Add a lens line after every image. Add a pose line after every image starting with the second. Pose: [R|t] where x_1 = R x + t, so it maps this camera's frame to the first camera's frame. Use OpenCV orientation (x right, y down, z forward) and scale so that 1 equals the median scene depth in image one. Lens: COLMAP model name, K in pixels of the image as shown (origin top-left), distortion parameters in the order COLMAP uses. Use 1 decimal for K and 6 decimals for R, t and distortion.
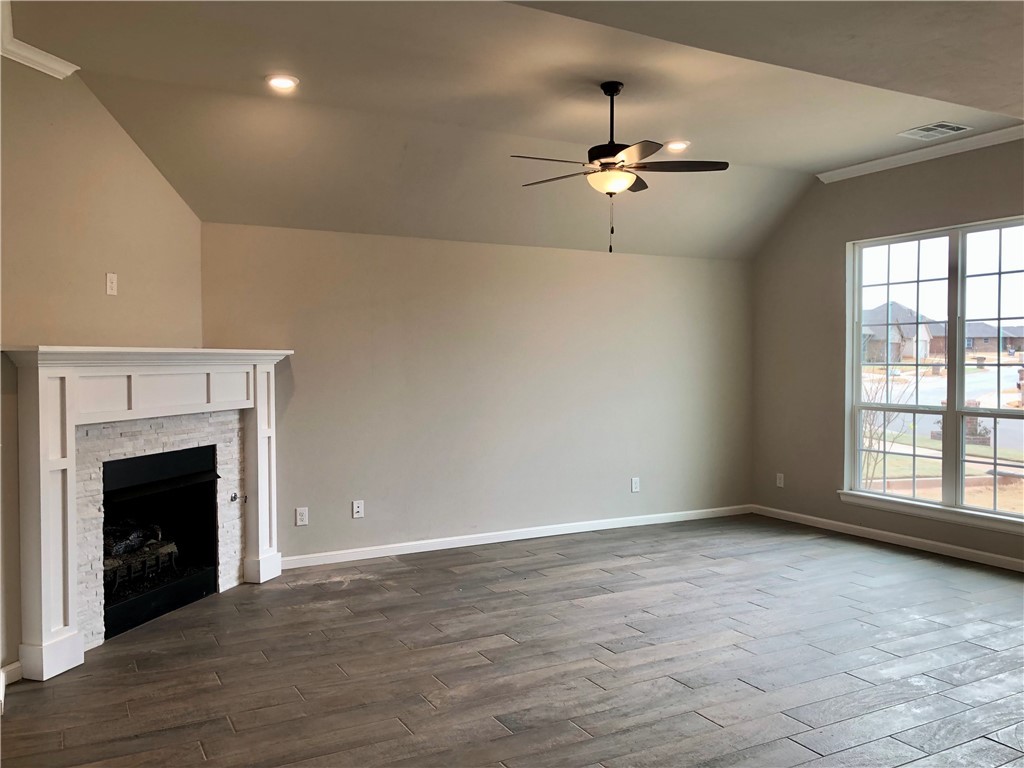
lens RADIAL K [[833.4, 0, 516.6], [0, 833.4, 378.8], [0, 0, 1]] dist [0.049367, -0.059773]
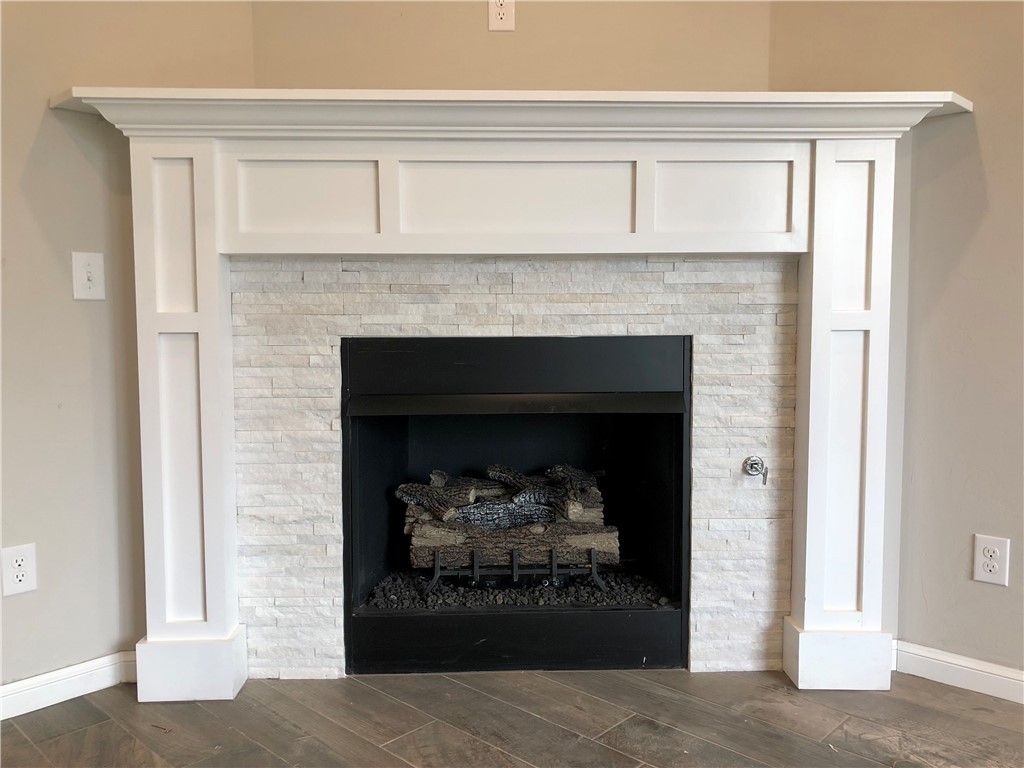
lens RADIAL K [[833.4, 0, 516.6], [0, 833.4, 378.8], [0, 0, 1]] dist [0.049367, -0.059773]
pose [[0.309640, 0.070123, -0.948265, 0.025226], [-0.017731, 0.997529, 0.067977, 0.071928], [0.950689, -0.004234, 0.310118, 0.770639]]
